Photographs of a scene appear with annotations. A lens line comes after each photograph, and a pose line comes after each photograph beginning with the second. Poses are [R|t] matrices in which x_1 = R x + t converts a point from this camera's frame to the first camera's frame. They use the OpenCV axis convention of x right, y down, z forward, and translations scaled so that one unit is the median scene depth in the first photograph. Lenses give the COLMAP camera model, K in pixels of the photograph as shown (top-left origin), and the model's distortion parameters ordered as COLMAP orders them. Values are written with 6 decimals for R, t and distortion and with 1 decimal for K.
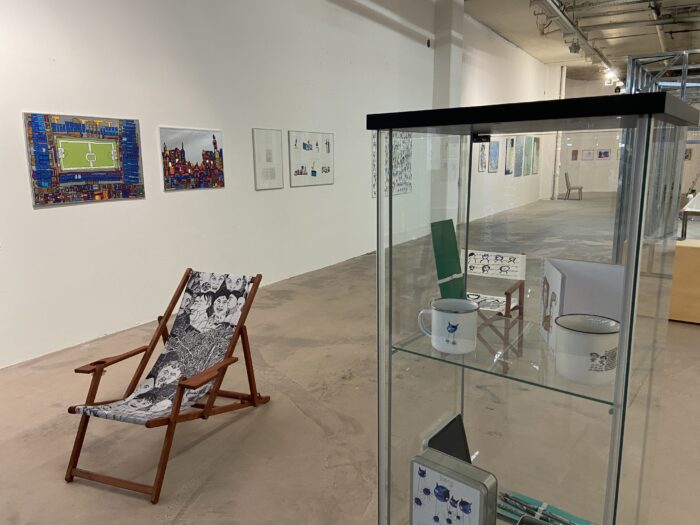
lens RADIAL K [[530.4, 0, 350.0], [0, 530.4, 262.5], [0, 0, 1]] dist [-0.002135, 0.000125]
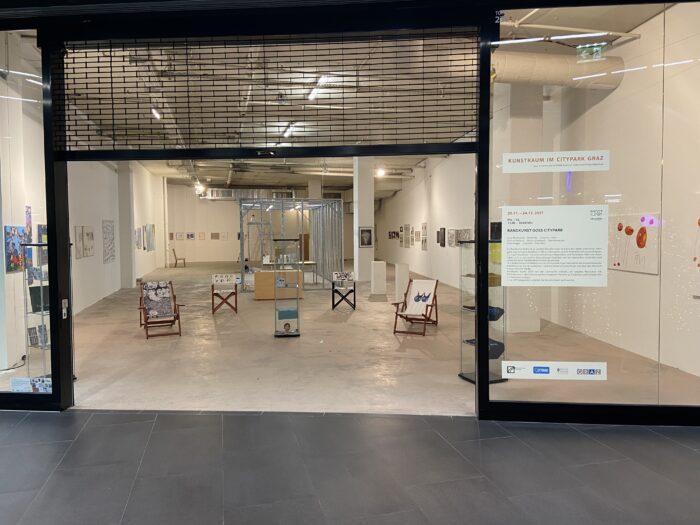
lens RADIAL K [[530.4, 0, 350.0], [0, 530.4, 262.6], [0, 0, 1]] dist [-0.002135, 0.000125]
pose [[0.697494, -0.025363, 0.716142, -0.290764], [0.127314, 0.987860, -0.089012, 0.057070], [-0.705190, 0.153260, 0.692256, -0.329540]]
